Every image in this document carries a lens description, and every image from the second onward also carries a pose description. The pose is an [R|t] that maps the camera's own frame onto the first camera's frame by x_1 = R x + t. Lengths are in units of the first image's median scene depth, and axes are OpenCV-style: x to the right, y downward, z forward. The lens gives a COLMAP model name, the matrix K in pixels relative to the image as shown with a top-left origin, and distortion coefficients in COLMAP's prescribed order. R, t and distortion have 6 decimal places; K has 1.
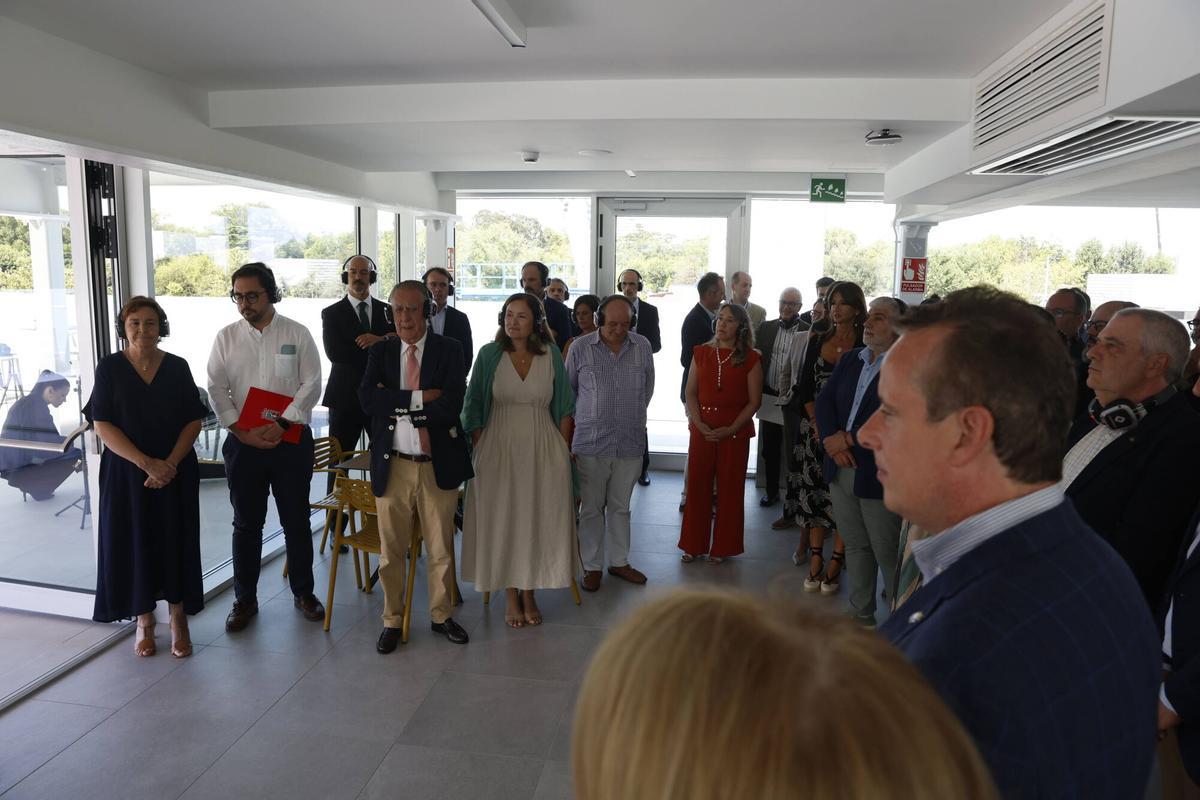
lens RADIAL K [[802.4, 0, 598.2], [0, 802.4, 393.8], [0, 0, 1]] dist [-0.121344, 0.104897]
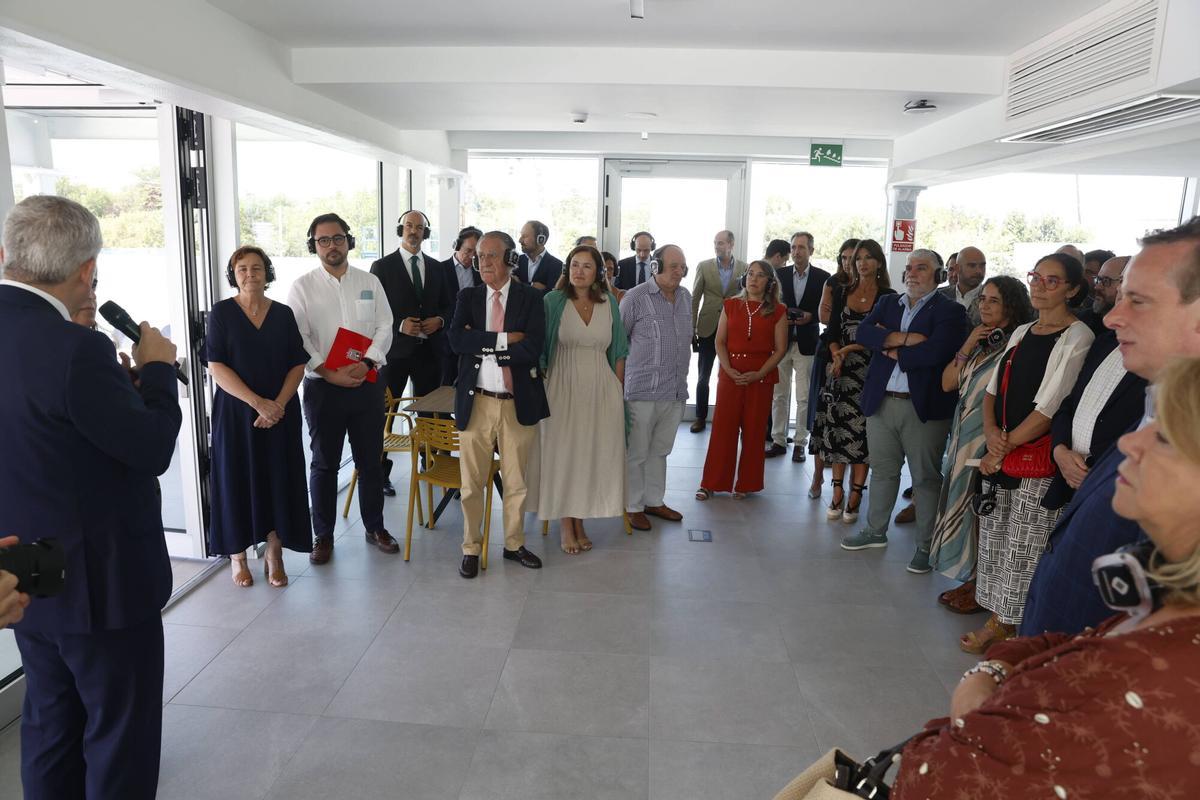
lens RADIAL K [[802.4, 0, 598.2], [0, 802.4, 393.8], [0, 0, 1]] dist [-0.121344, 0.104897]
pose [[0.997265, -0.006780, 0.073598, -0.155860], [0.003607, 0.999061, 0.043172, 0.027650], [-0.073822, -0.042788, 0.996353, -0.082475]]
